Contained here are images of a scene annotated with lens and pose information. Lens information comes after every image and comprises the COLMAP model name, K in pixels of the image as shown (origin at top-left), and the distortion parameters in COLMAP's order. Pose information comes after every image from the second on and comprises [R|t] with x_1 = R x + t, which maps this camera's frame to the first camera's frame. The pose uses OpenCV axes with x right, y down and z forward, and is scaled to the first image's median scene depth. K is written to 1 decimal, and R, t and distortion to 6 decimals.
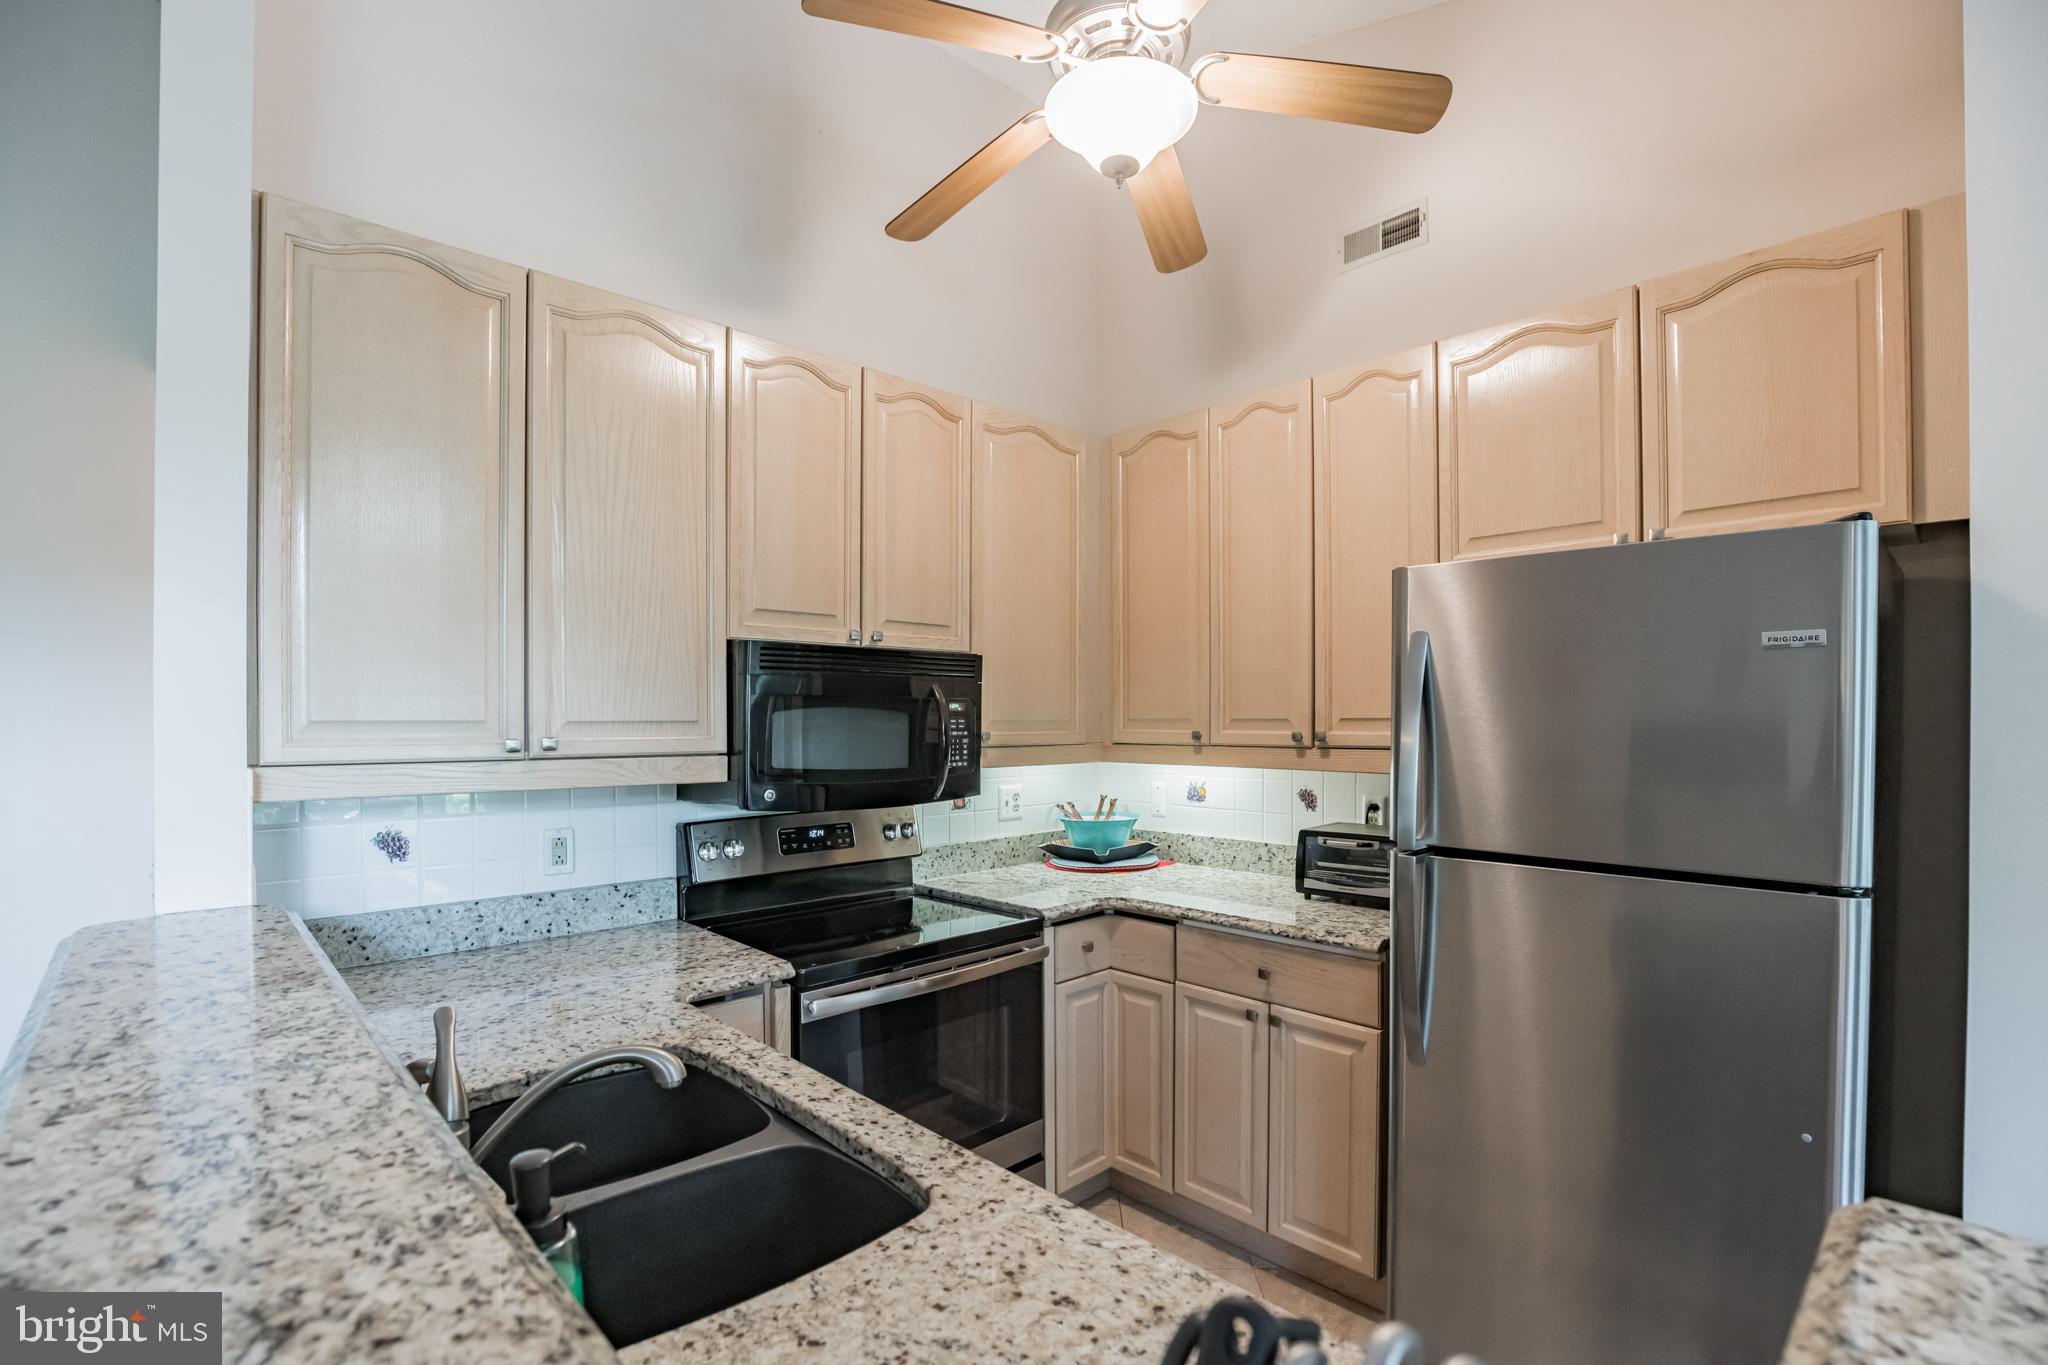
lens RADIAL K [[961.3, 0, 1029.7], [0, 961.3, 705.4], [0, 0, 1]] dist [-0.040903, 0.010305]
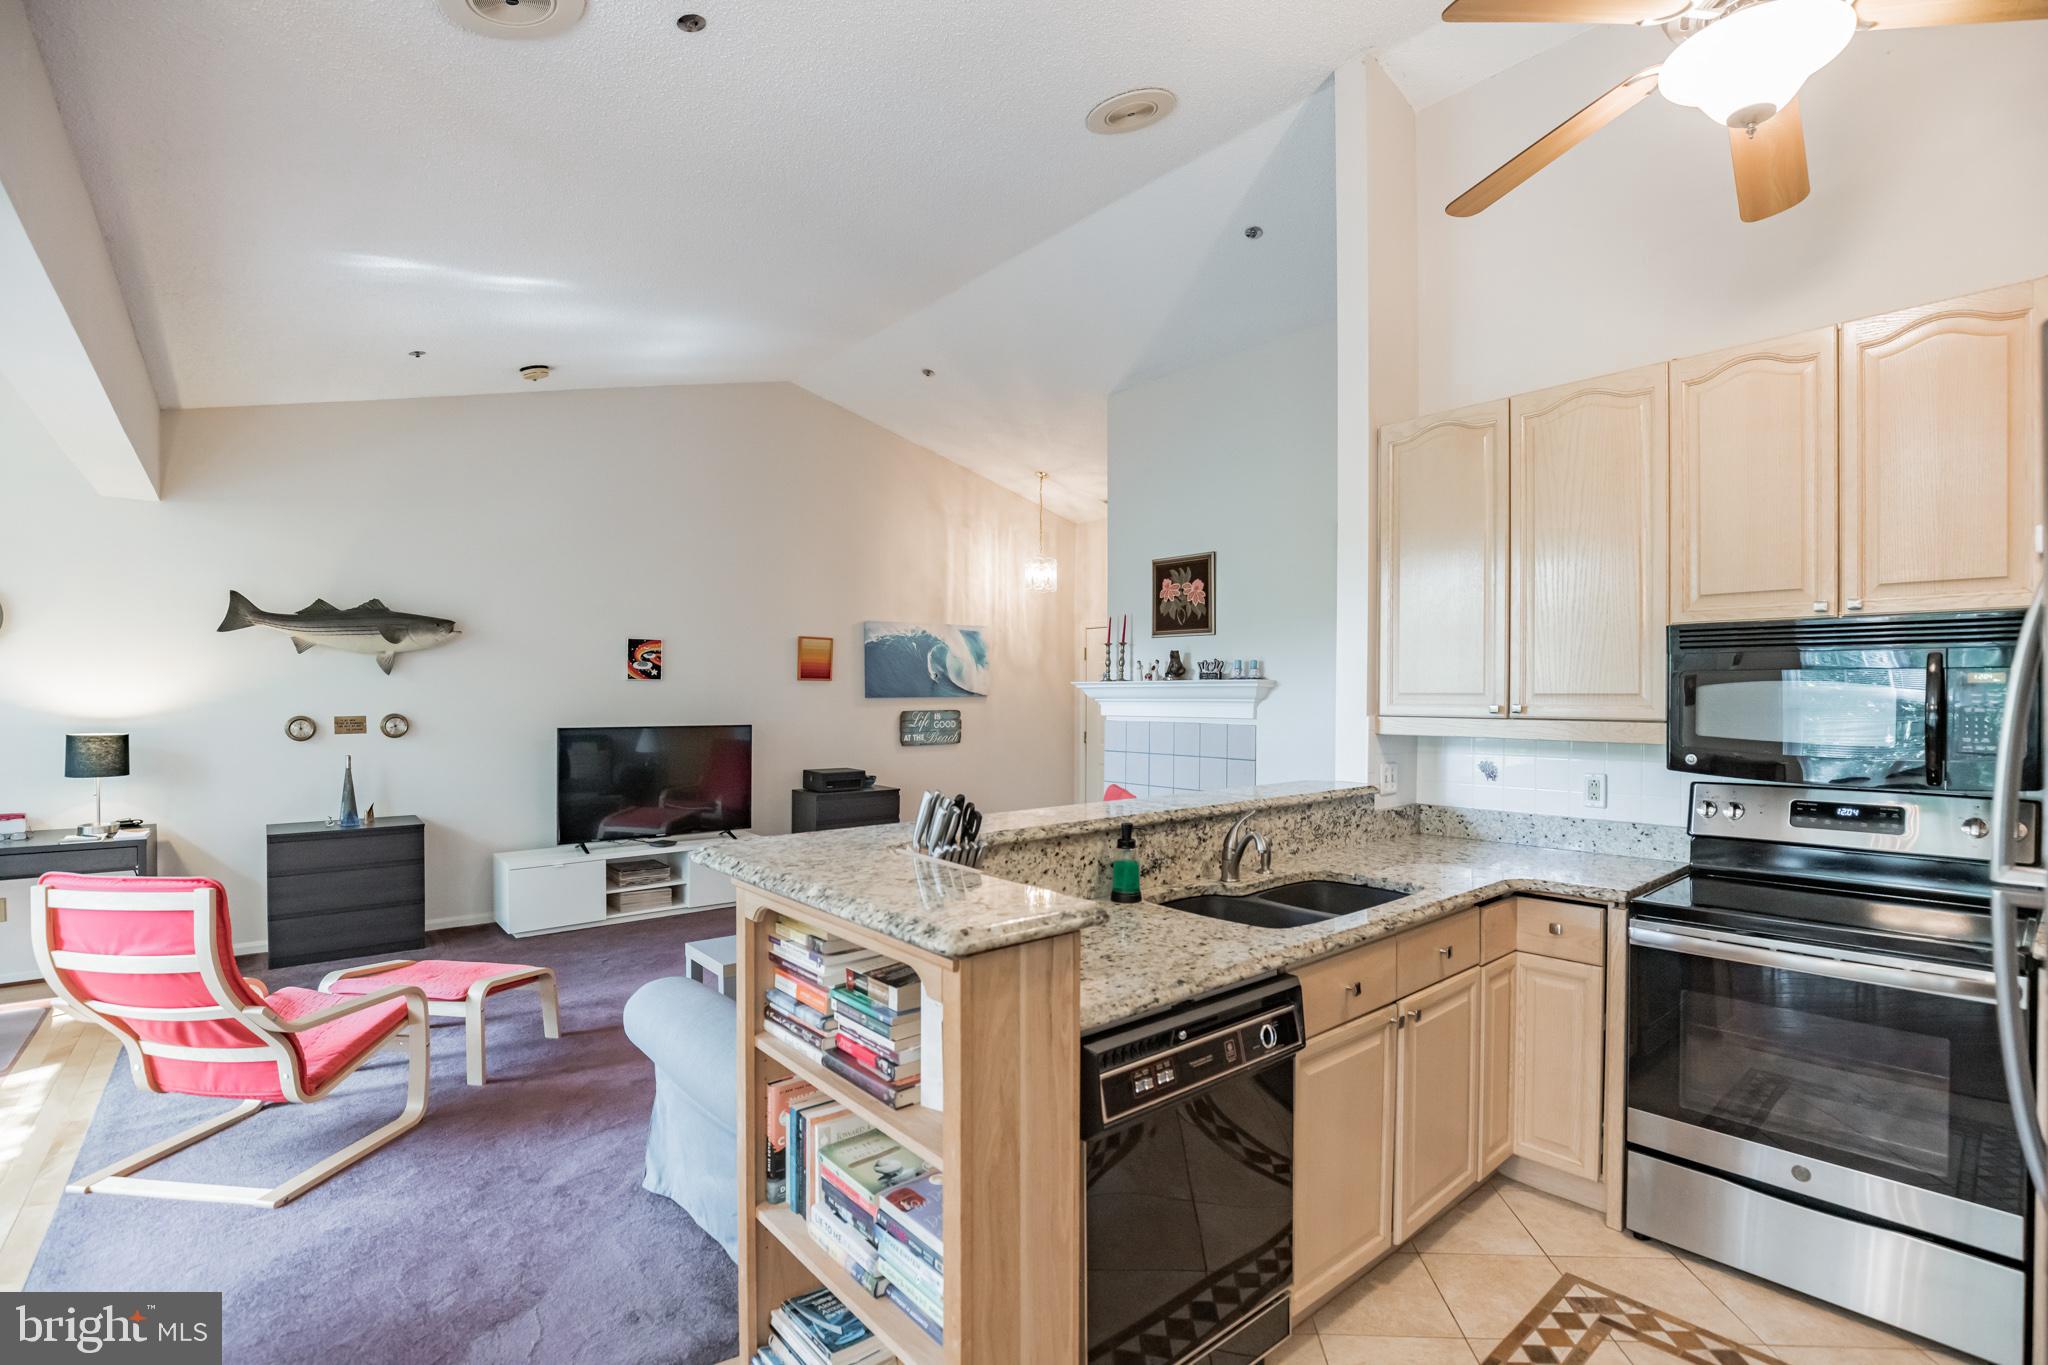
lens RADIAL K [[961.3, 0, 1029.7], [0, 961.3, 705.4], [0, 0, 1]] dist [-0.040903, 0.010305]
pose [[-0.037115, 0.016186, -0.999180, 0.976390], [0.008704, 0.999836, 0.015873, 0.005178], [0.999273, -0.008108, -0.037250, 0.278472]]
